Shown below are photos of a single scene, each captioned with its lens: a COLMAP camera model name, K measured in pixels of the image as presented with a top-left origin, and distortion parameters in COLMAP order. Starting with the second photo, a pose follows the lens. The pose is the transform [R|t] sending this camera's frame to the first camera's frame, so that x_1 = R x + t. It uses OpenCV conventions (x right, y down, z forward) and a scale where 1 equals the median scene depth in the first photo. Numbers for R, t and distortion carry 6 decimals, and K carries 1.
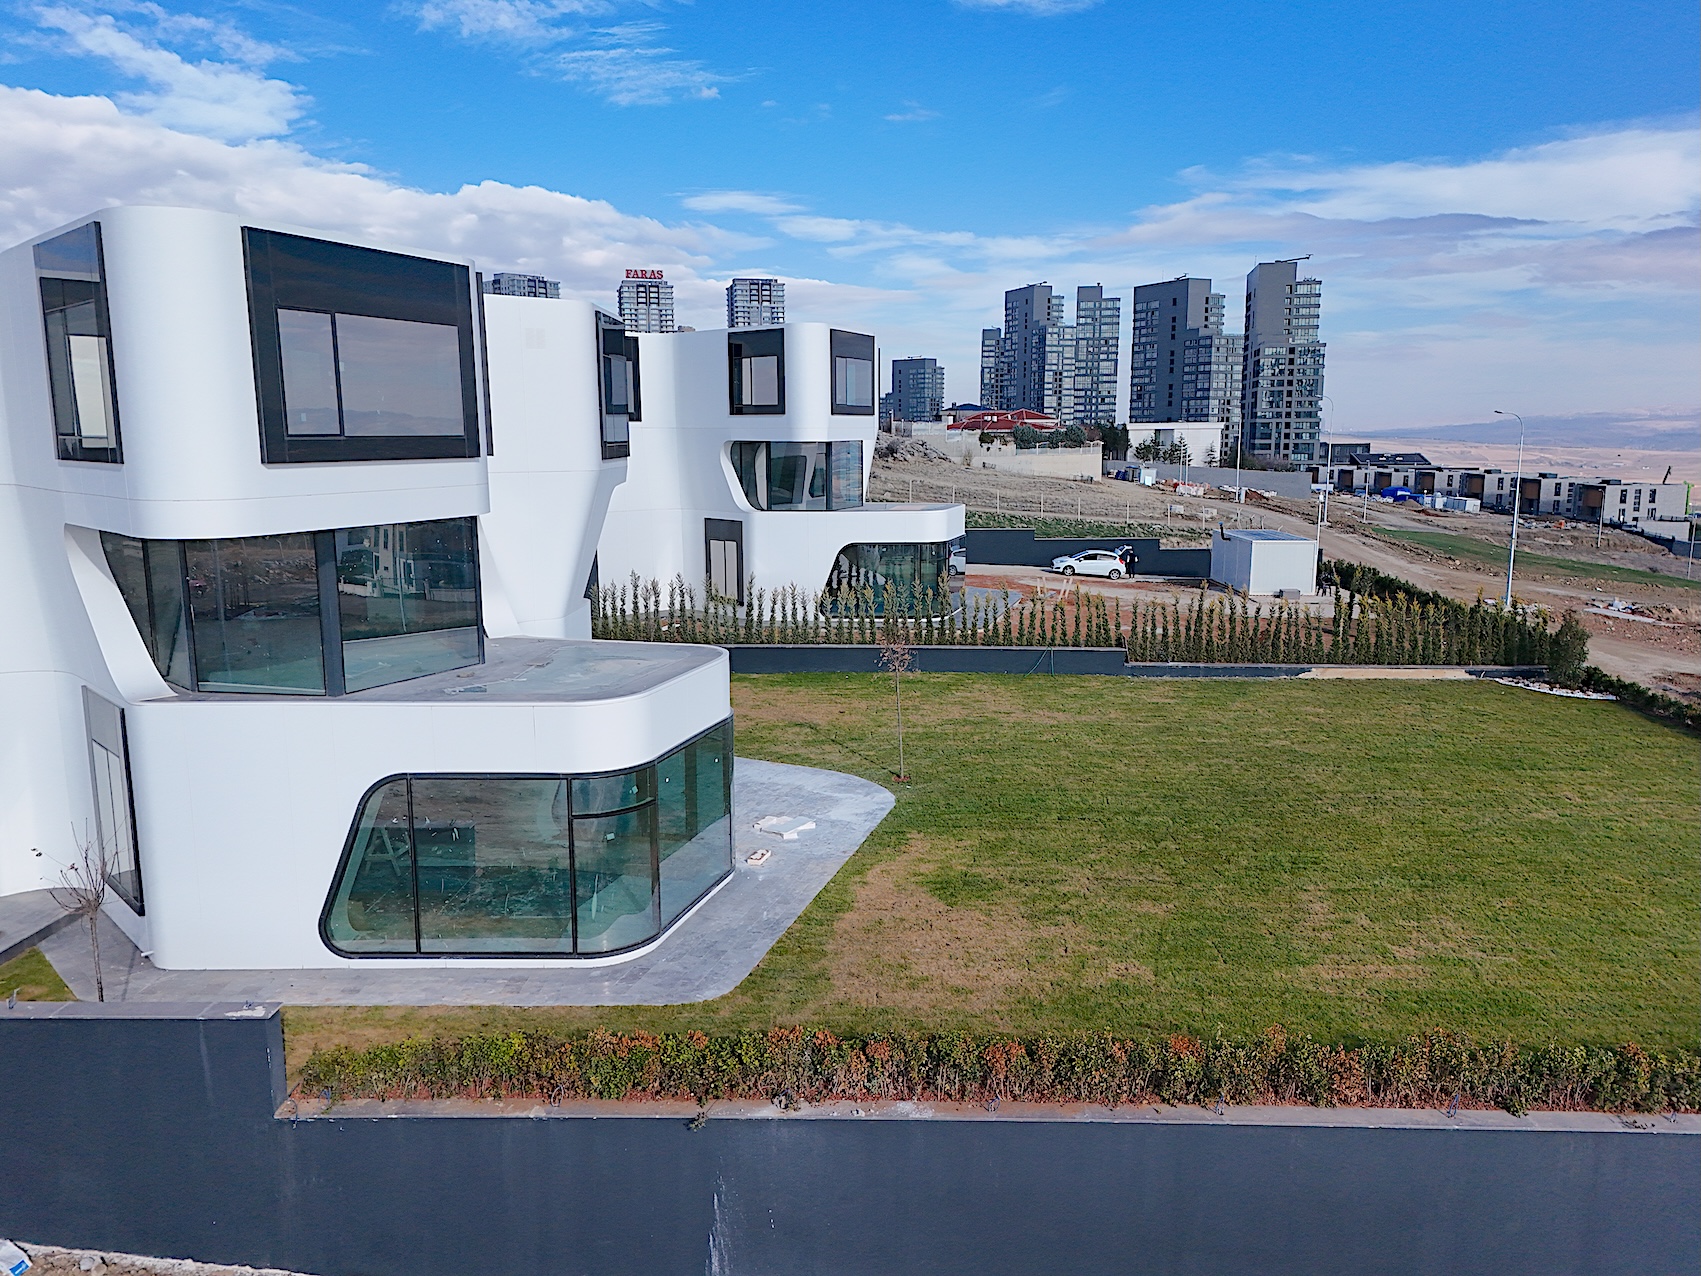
lens RADIAL K [[1251.1, 0, 856.7], [0, 1251.1, 631.6], [0, 0, 1]] dist [0.069335, -0.059604]
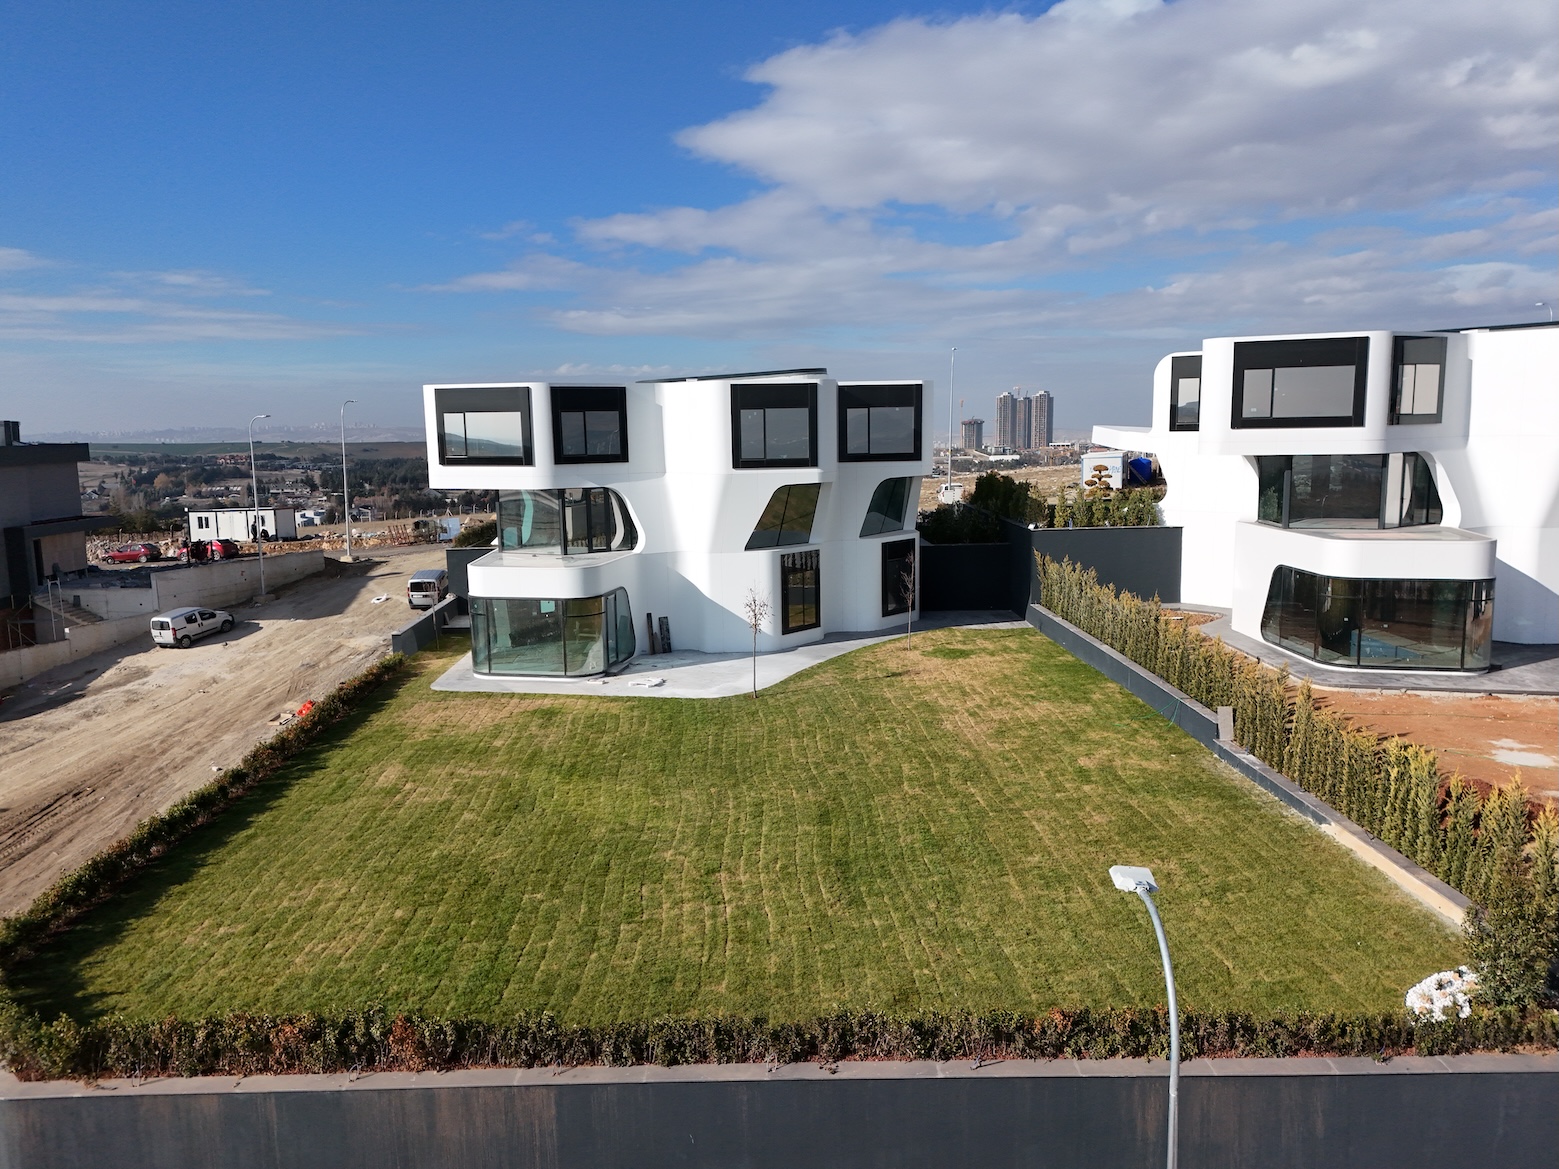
lens RADIAL K [[1146.6, 0, 782.6], [0, 1146.6, 587.9], [0, 0, 1]] dist [0.069335, -0.059604]
pose [[0.067803, 0.150244, -0.986321, 0.901421], [-0.143169, 0.979830, 0.139413, -0.132815], [0.987373, 0.131758, 0.087946, 0.615813]]
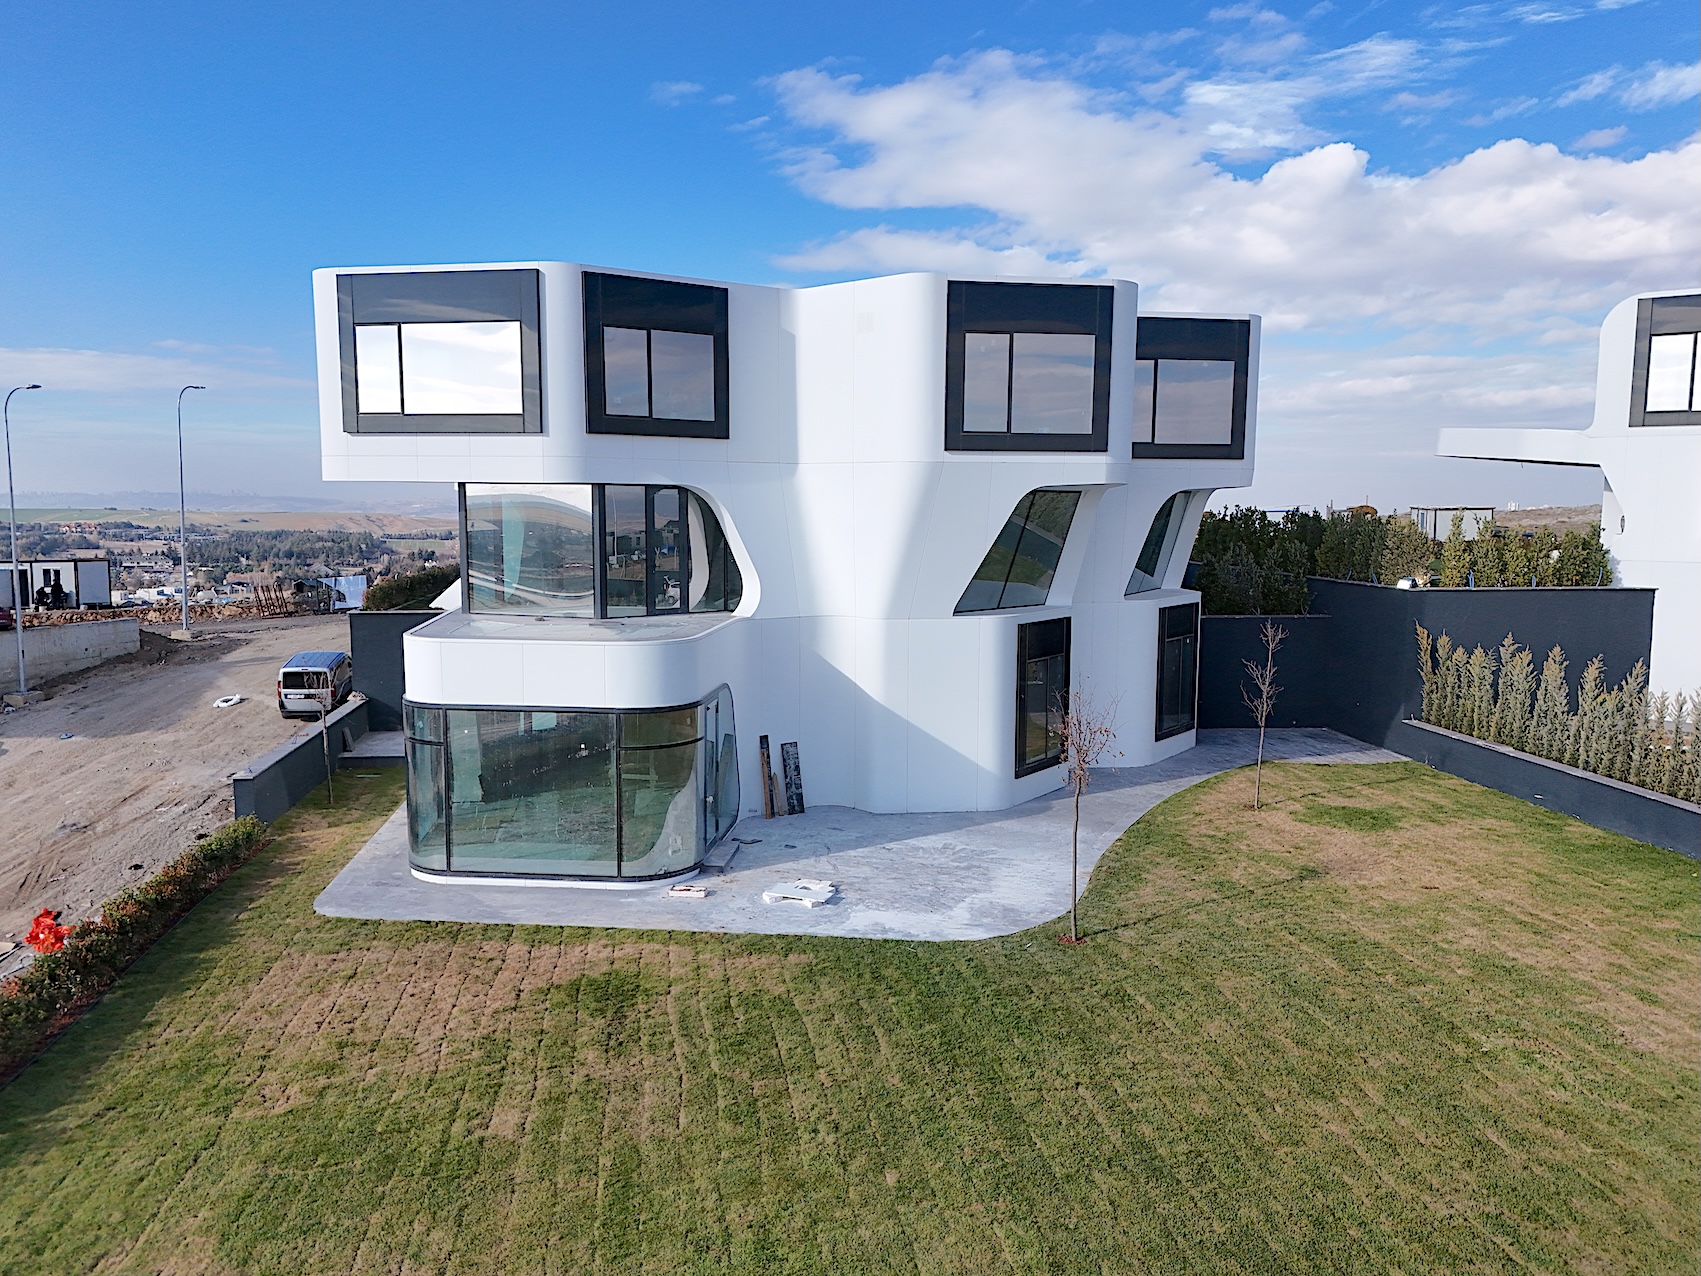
lens RADIAL K [[1251.1, 0, 846.7], [0, 1251.1, 642.5], [0, 0, 1]] dist [0.069335, -0.059604]
pose [[0.164720, 0.119251, -0.979105, 0.425625], [-0.164489, 0.982085, 0.091940, -0.047754], [0.972528, 0.145908, 0.181385, 0.514161]]
